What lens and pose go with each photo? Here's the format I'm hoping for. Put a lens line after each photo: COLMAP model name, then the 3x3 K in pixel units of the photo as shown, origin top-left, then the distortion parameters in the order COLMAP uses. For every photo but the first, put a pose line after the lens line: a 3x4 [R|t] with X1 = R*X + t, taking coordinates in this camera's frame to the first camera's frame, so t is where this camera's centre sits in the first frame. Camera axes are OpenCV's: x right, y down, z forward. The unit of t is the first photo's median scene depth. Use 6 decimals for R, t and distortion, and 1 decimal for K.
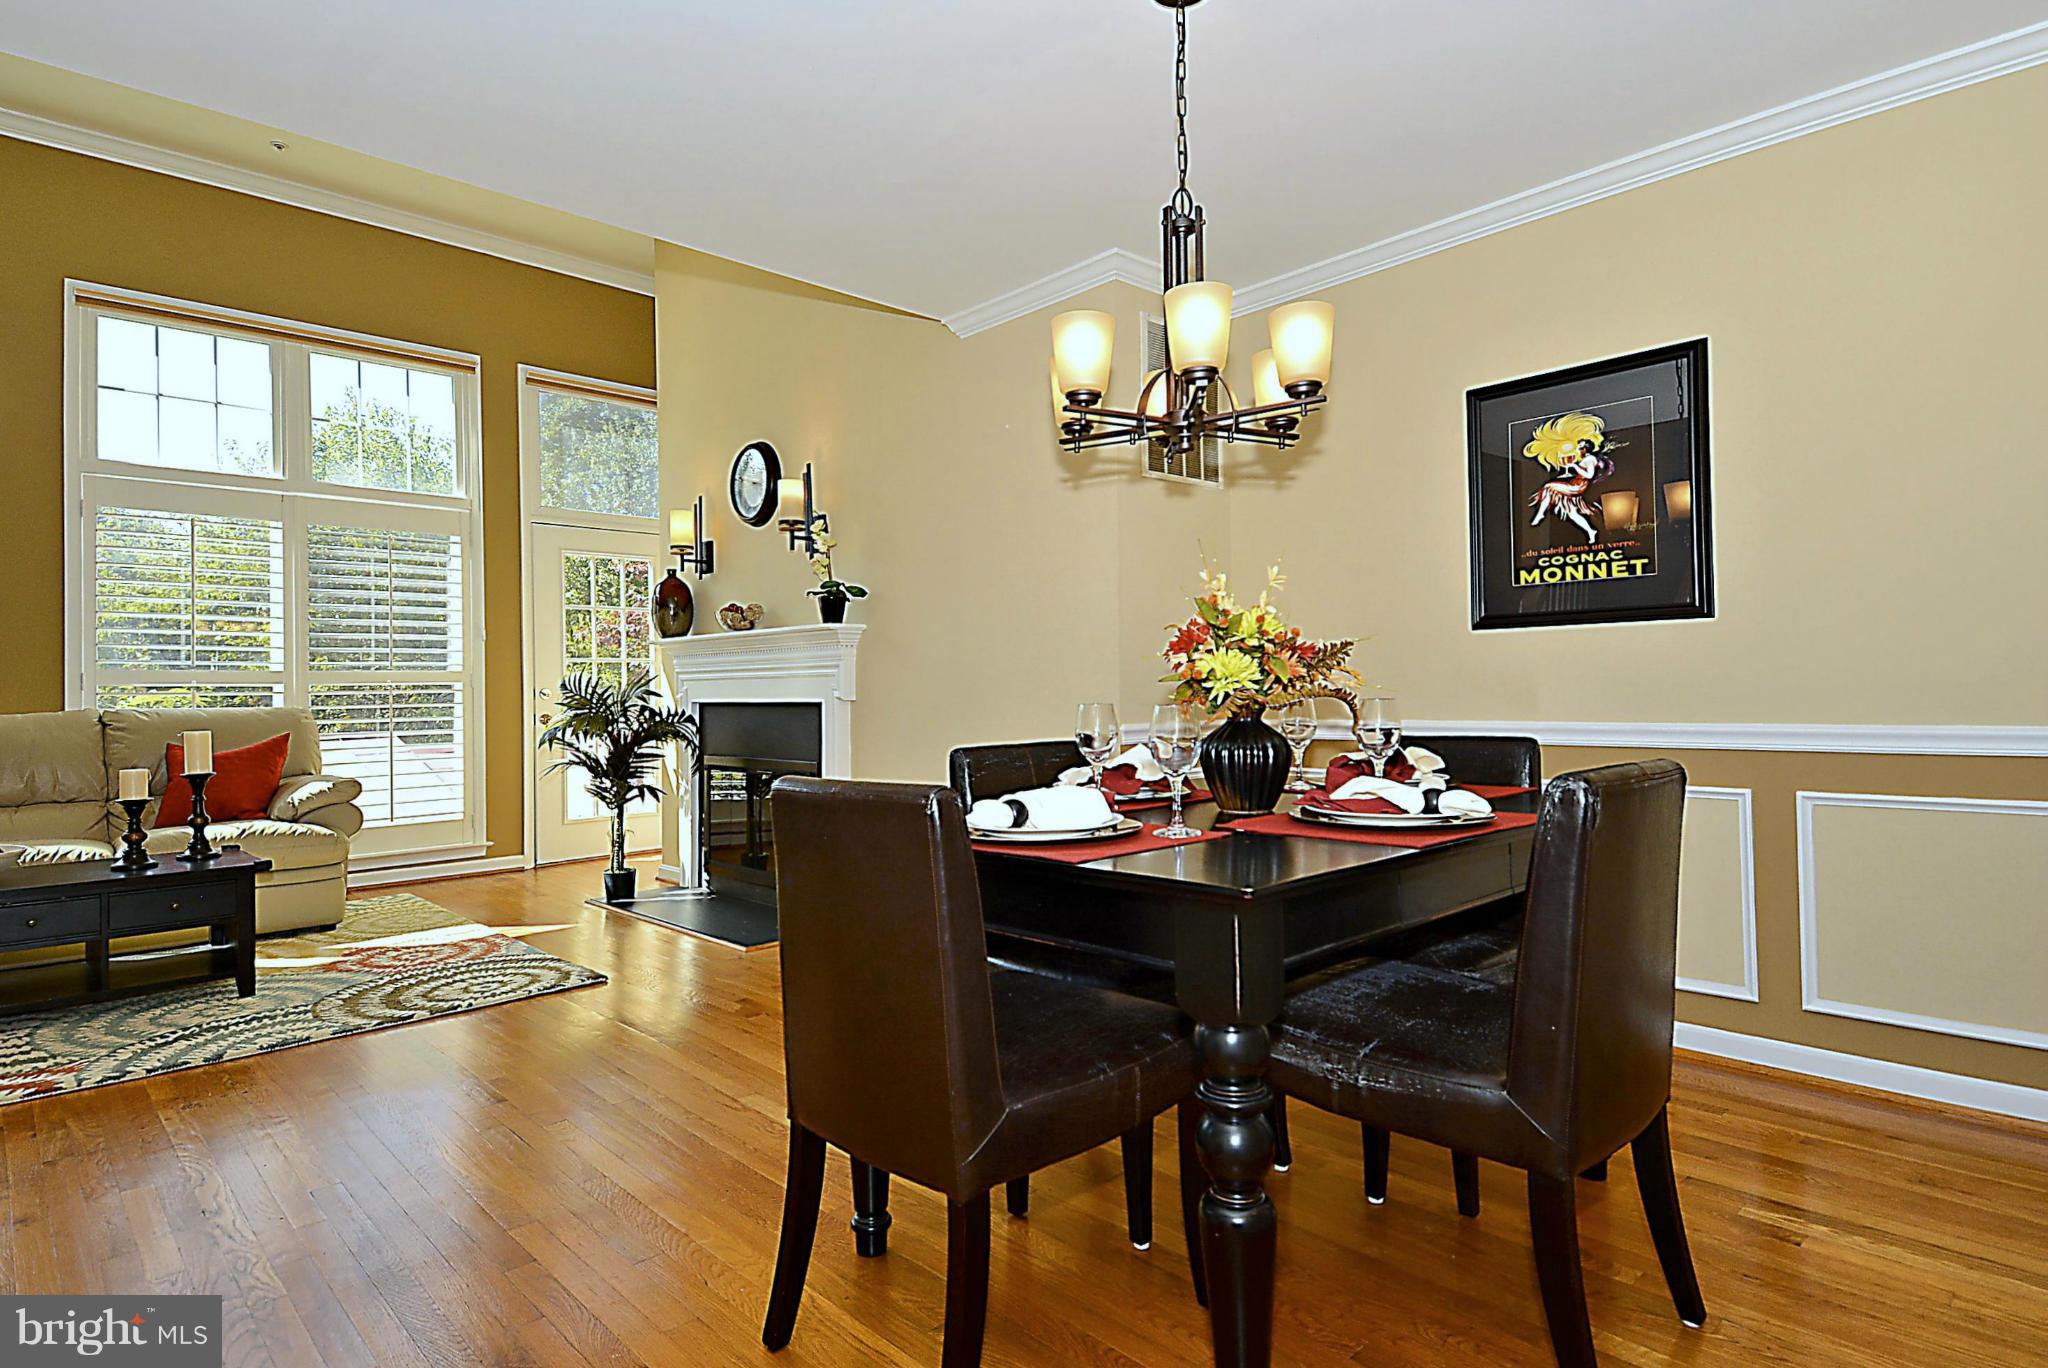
lens RADIAL K [[1107.1, 0, 1022.7], [0, 1107.1, 683.2], [0, 0, 1]] dist [0.004593, -0.000118]
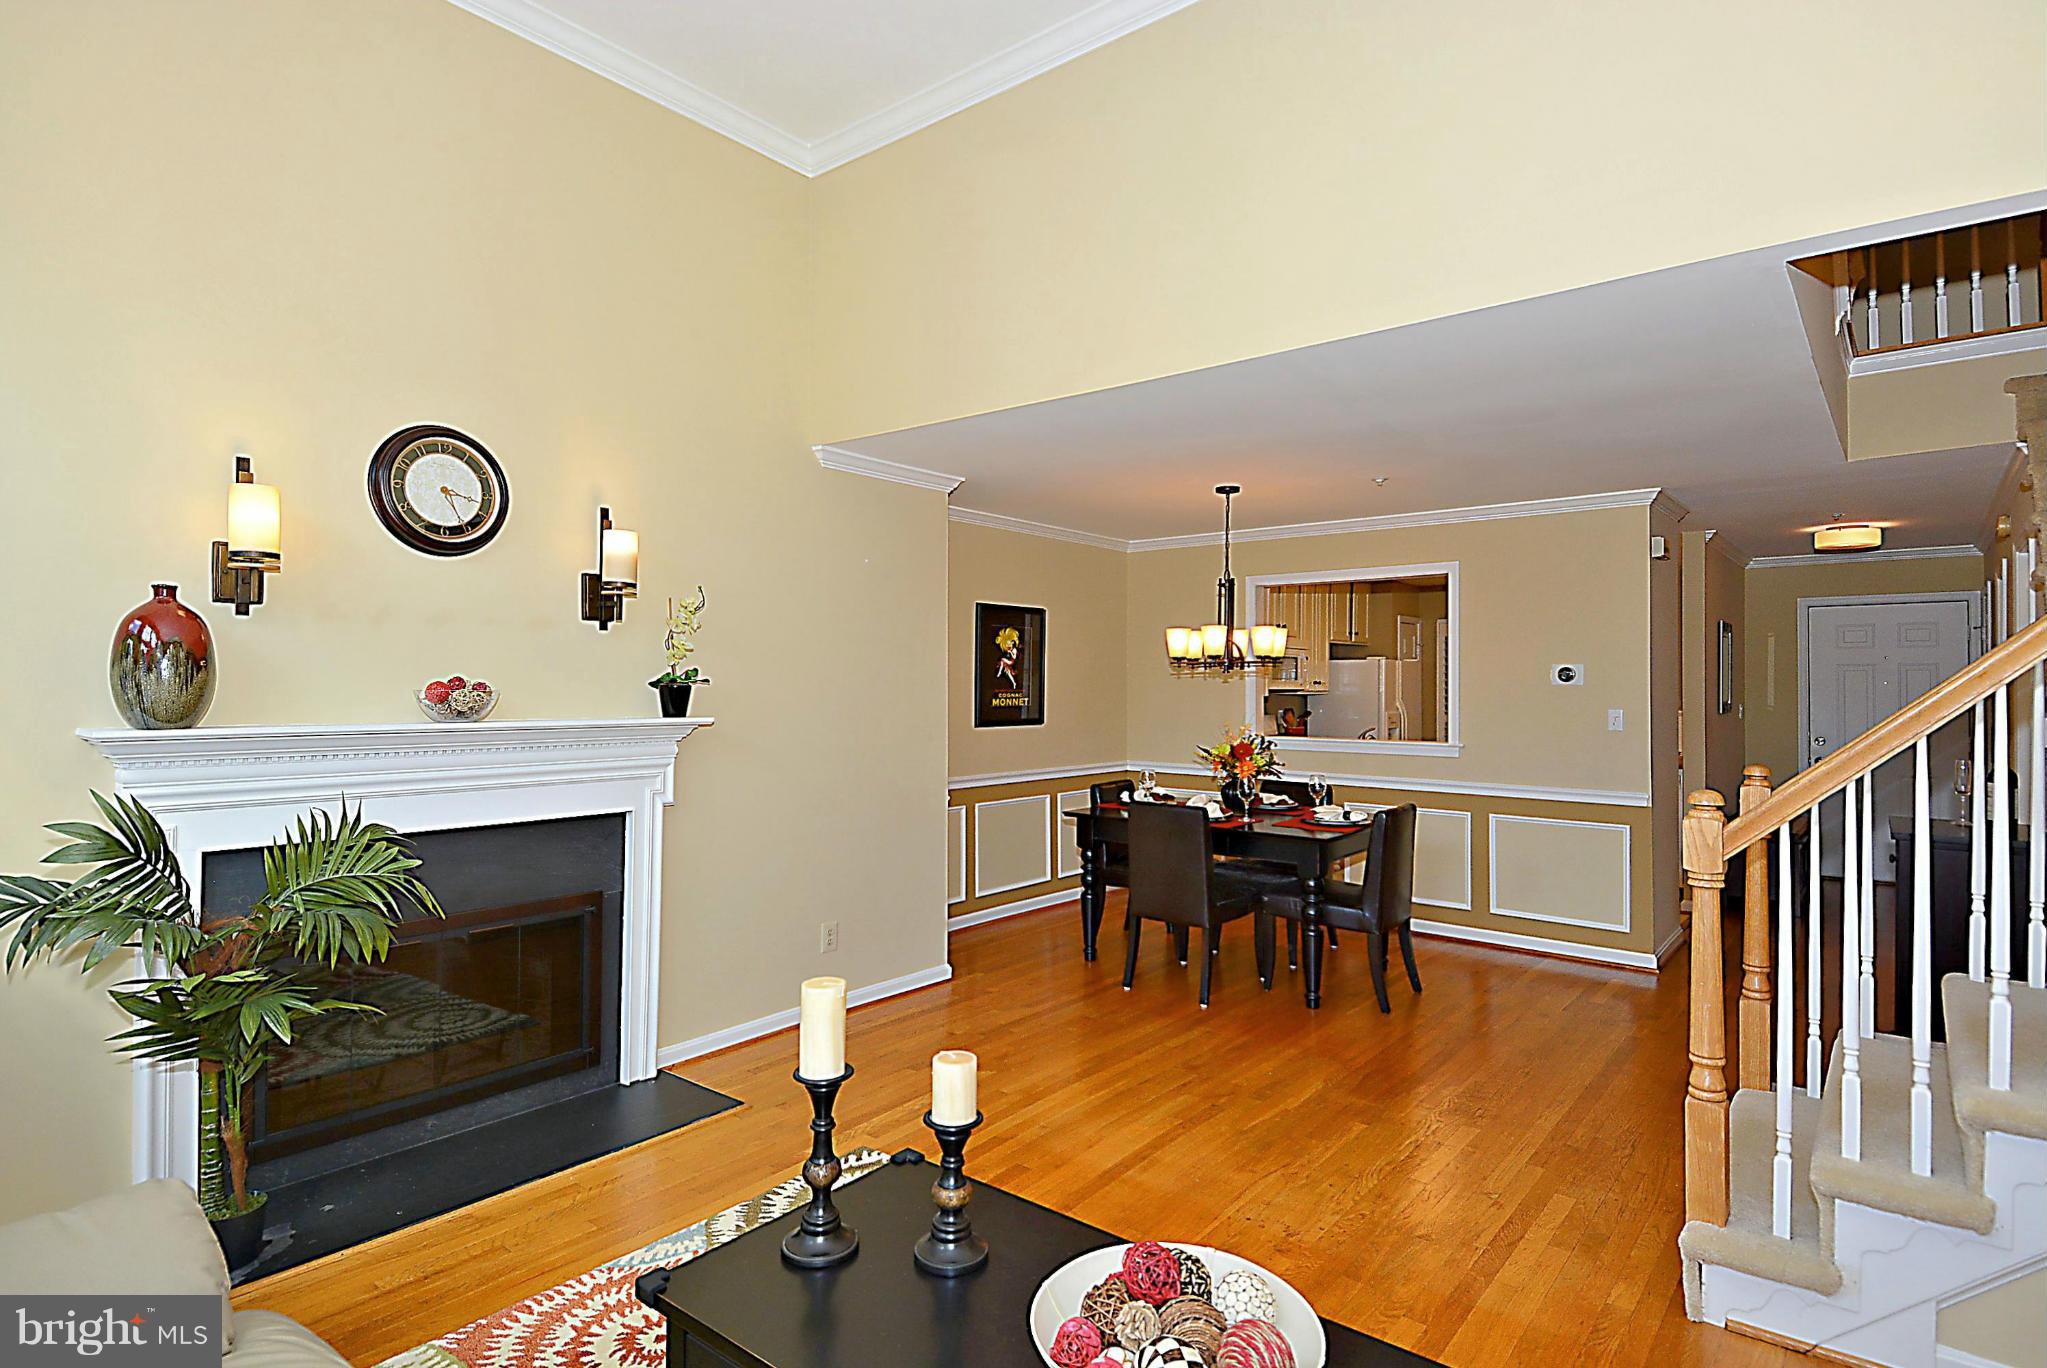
lens RADIAL K [[1074.6, 0, 1025.9], [0, 1074.6, 674.4], [0, 0, 1]] dist [0.036442, -0.004642]
pose [[-0.130570, 0.025621, 0.991108, -1.036578], [-0.005785, 0.999629, -0.026603, -0.066619], [-0.991422, -0.009207, -0.130373, 0.833776]]
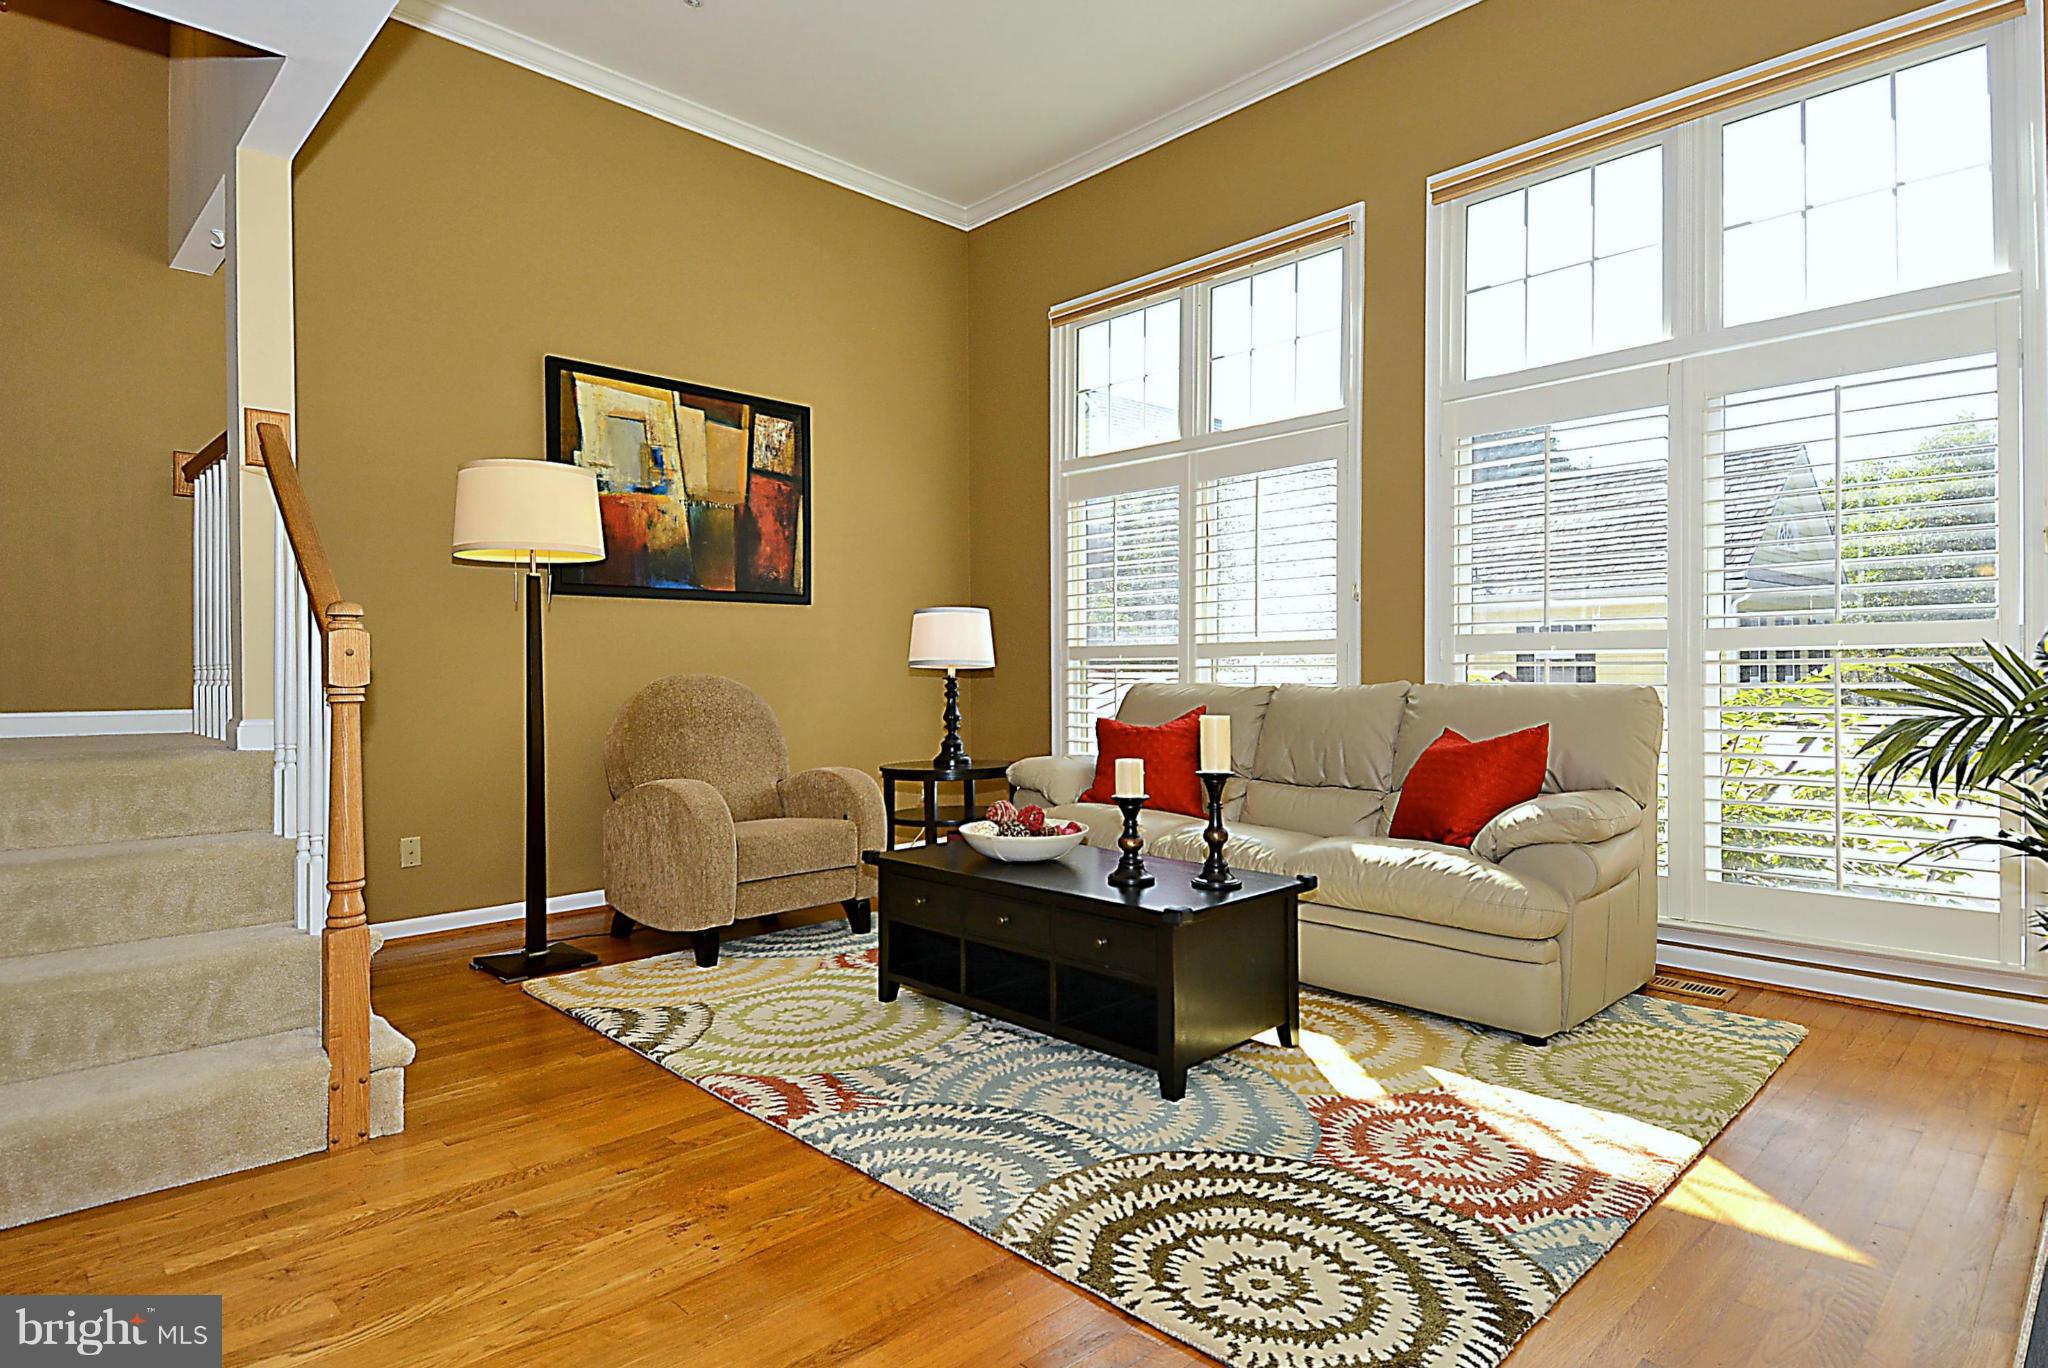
lens RADIAL K [[1075.1, 0, 1015.0], [0, 1075.1, 680.5], [0, 0, 1]] dist [0.036442, -0.004642]
pose [[0.012594, 0.020031, -0.999720, -0.026467], [0.001469, 0.999798, 0.020051, 0.005109], [0.999920, -0.001721, 0.012562, 0.734685]]
